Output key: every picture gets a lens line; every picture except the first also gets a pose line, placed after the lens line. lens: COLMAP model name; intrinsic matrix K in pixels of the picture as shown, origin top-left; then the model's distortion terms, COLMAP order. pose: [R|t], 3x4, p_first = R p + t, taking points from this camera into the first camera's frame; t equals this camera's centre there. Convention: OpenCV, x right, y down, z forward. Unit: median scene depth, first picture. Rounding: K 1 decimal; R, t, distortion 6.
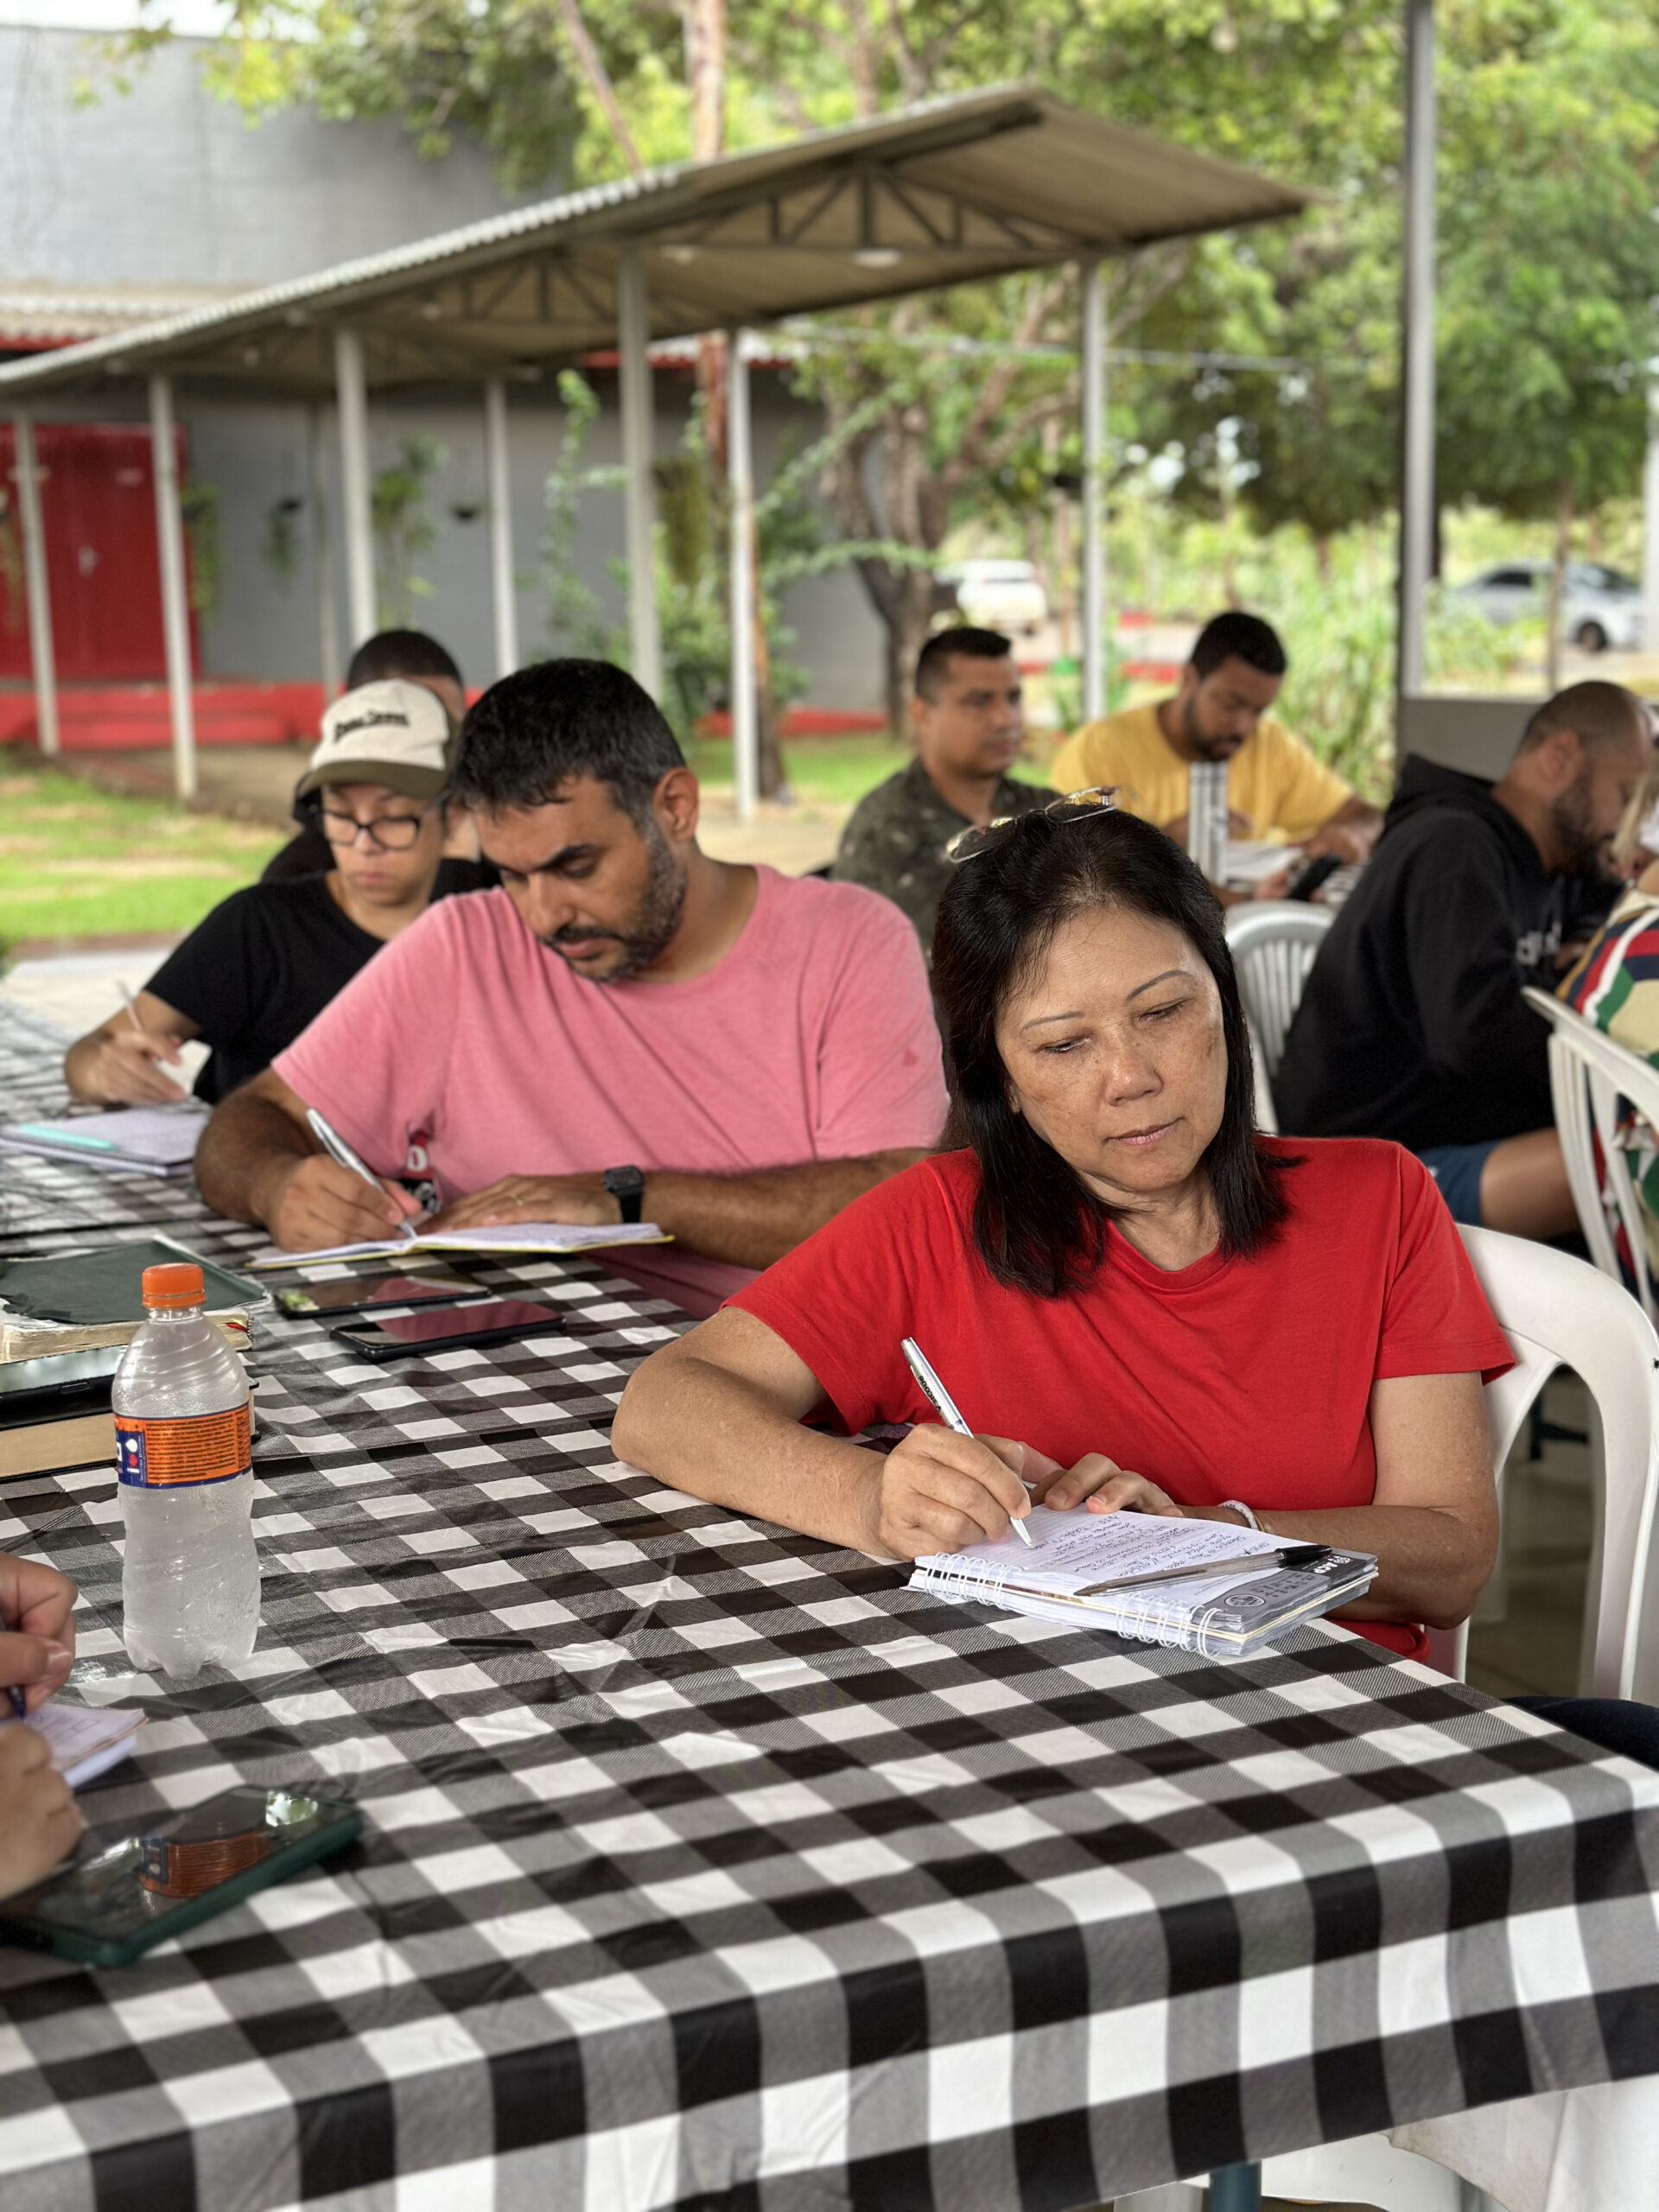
lens RADIAL K [[3107.7, 0, 836.6], [0, 3107.7, 1106.3], [0, 0, 1]] dist [0.114145, 0.000000]
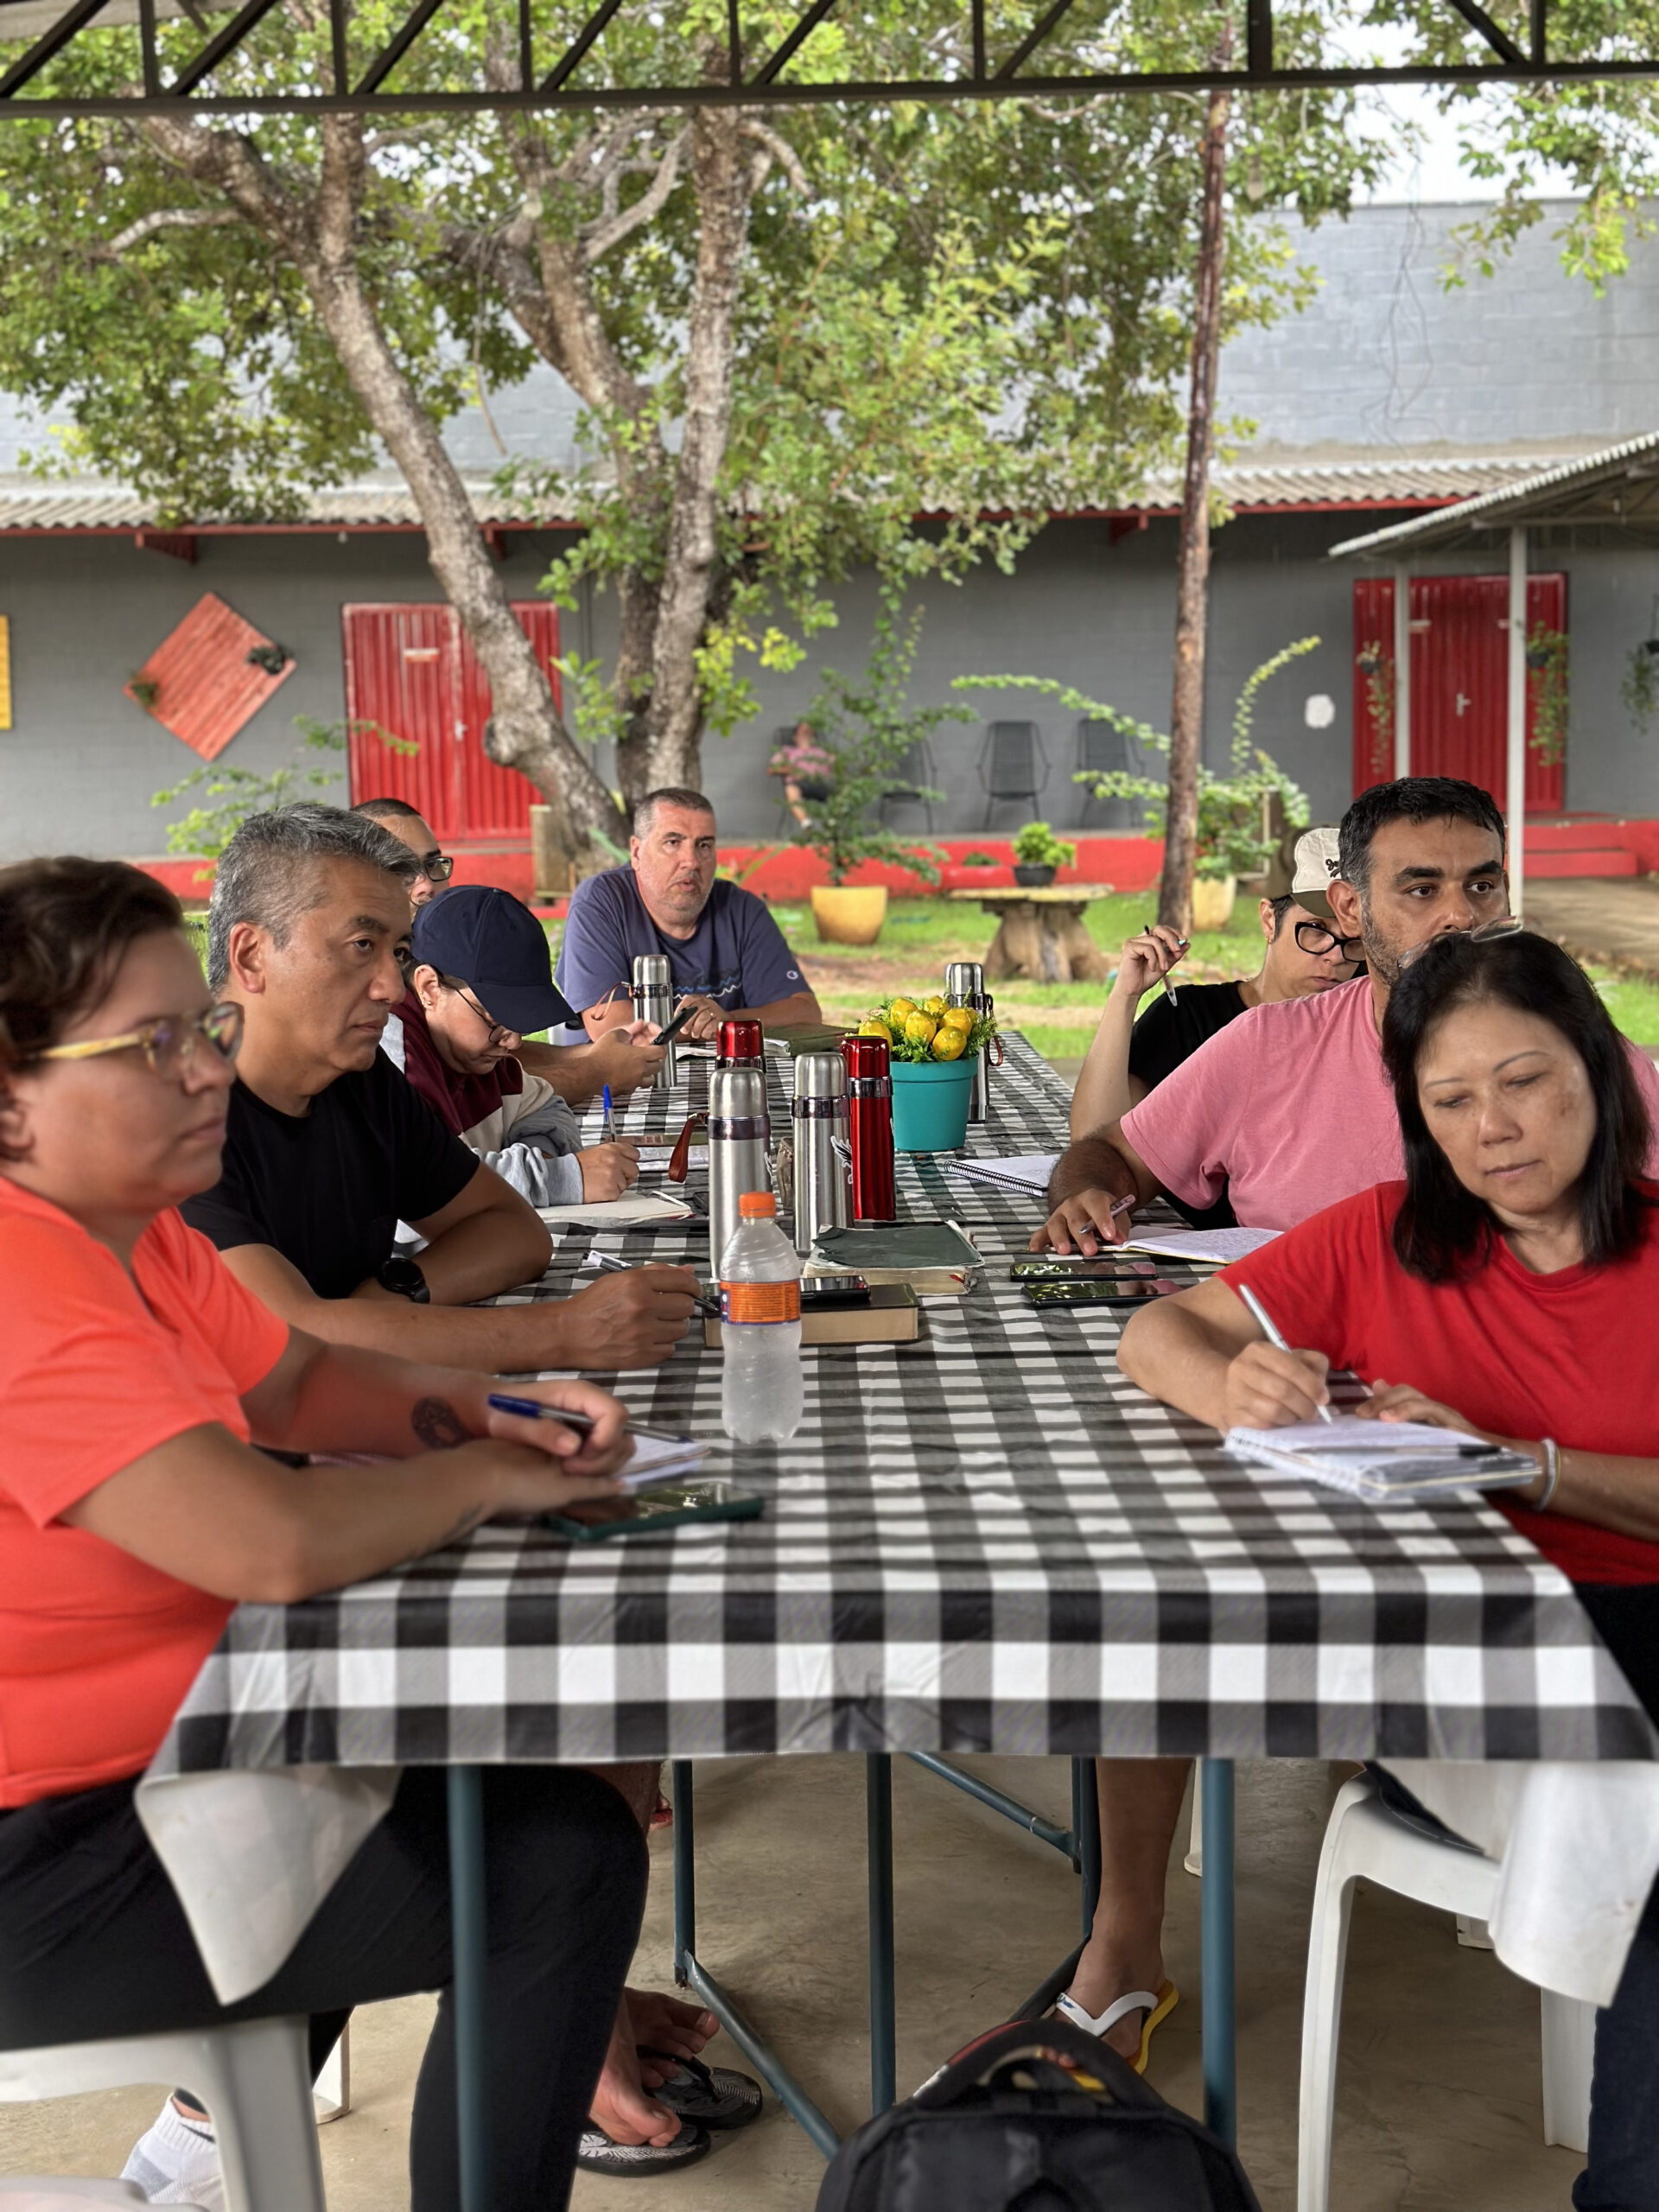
lens RADIAL K [[3107.7, 0, 830.2], [0, 3107.7, 1117.1], [0, 0, 1]] dist [0.114145, 0.000000]
pose [[0.900184, 0.050284, -0.432596, 0.420653], [-0.066942, 0.997484, -0.023353, 0.037593], [0.430333, 0.049981, 0.901285, -0.367923]]
